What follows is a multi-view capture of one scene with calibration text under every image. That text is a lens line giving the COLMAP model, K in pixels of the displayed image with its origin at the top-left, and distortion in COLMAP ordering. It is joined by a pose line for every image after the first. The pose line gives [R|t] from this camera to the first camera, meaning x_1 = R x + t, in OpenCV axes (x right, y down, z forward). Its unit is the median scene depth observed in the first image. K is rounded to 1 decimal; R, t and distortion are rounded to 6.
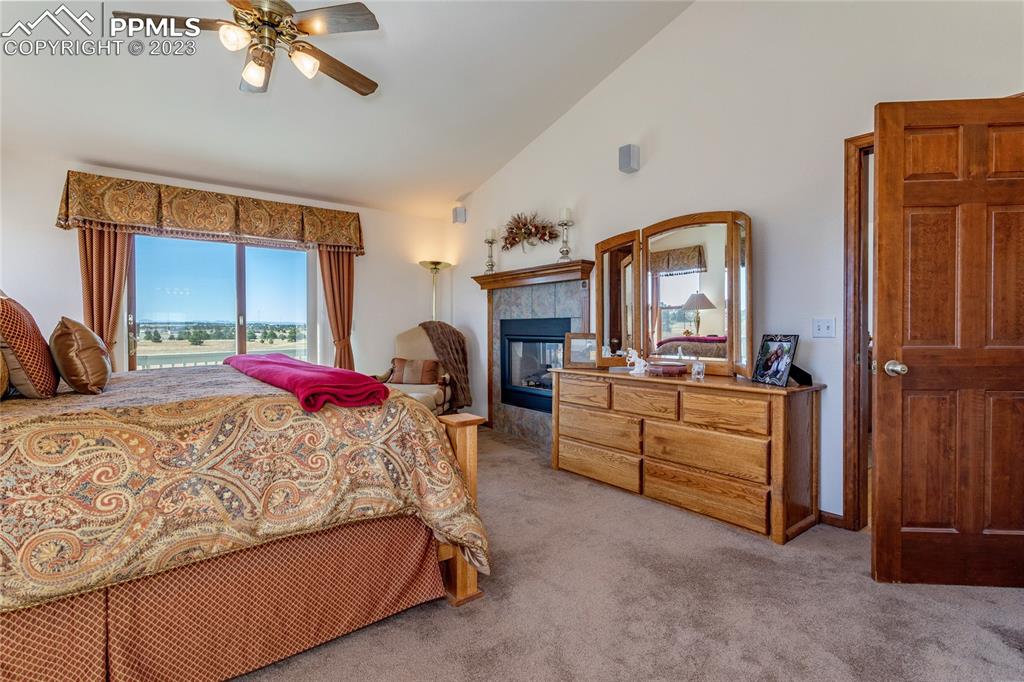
lens RADIAL K [[485.2, 0, 512.0], [0, 485.2, 331.6], [0, 0, 1]] dist [0.004085, 0.002138]
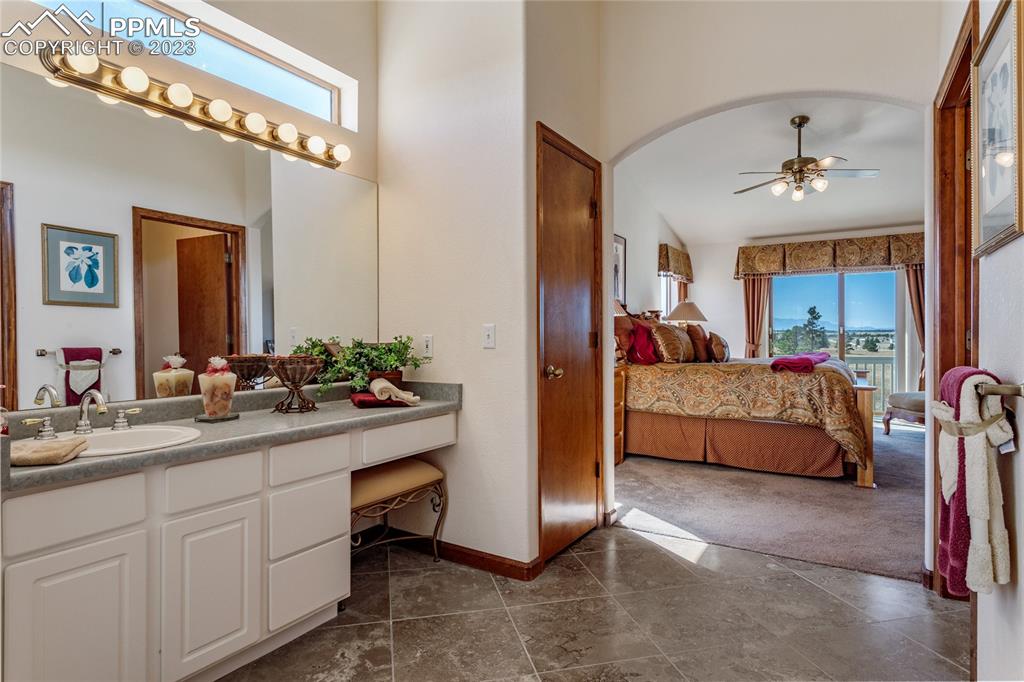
lens RADIAL K [[546.4, 0, 508.8], [0, 546.4, 341.0], [0, 0, 1]] dist [-0.012265, 0.001241]
pose [[0.339351, 0.007717, -0.940628, 0.657991], [-0.005384, 0.999966, 0.006262, 0.003016], [0.940644, 0.002939, 0.339381, -0.447422]]
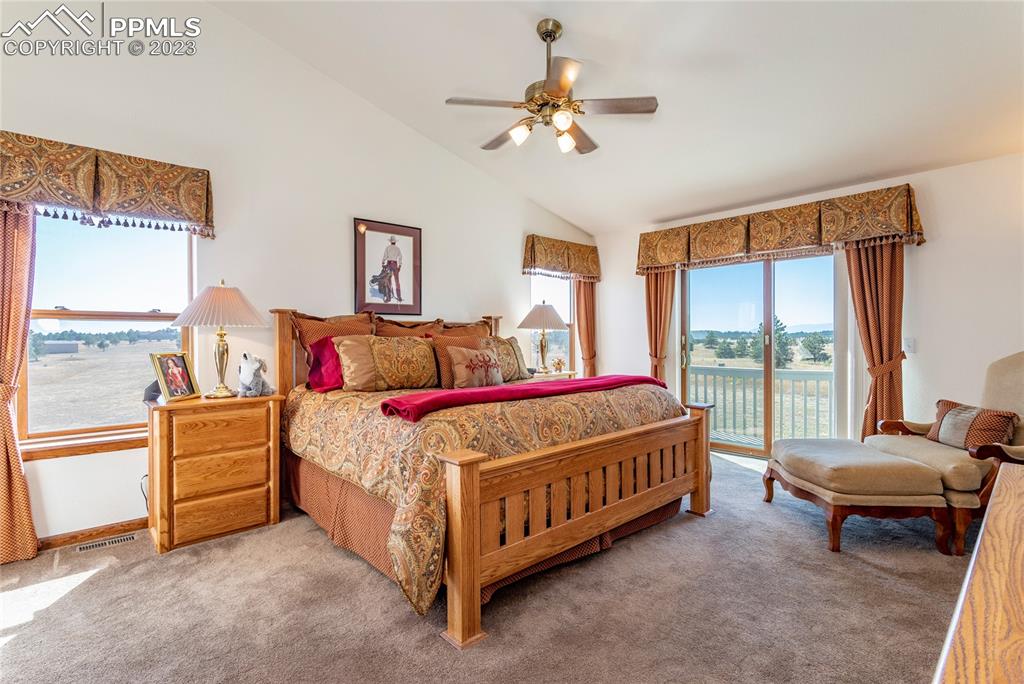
lens RADIAL K [[485.2, 0, 511.9], [0, 485.2, 339.5], [0, 0, 1]] dist [0.004085, 0.002138]
pose [[0.082905, 0.003266, -0.996552, 0.439839], [-0.004218, 0.999987, 0.002926, -0.029594], [0.996549, 0.003961, 0.082917, 0.508808]]
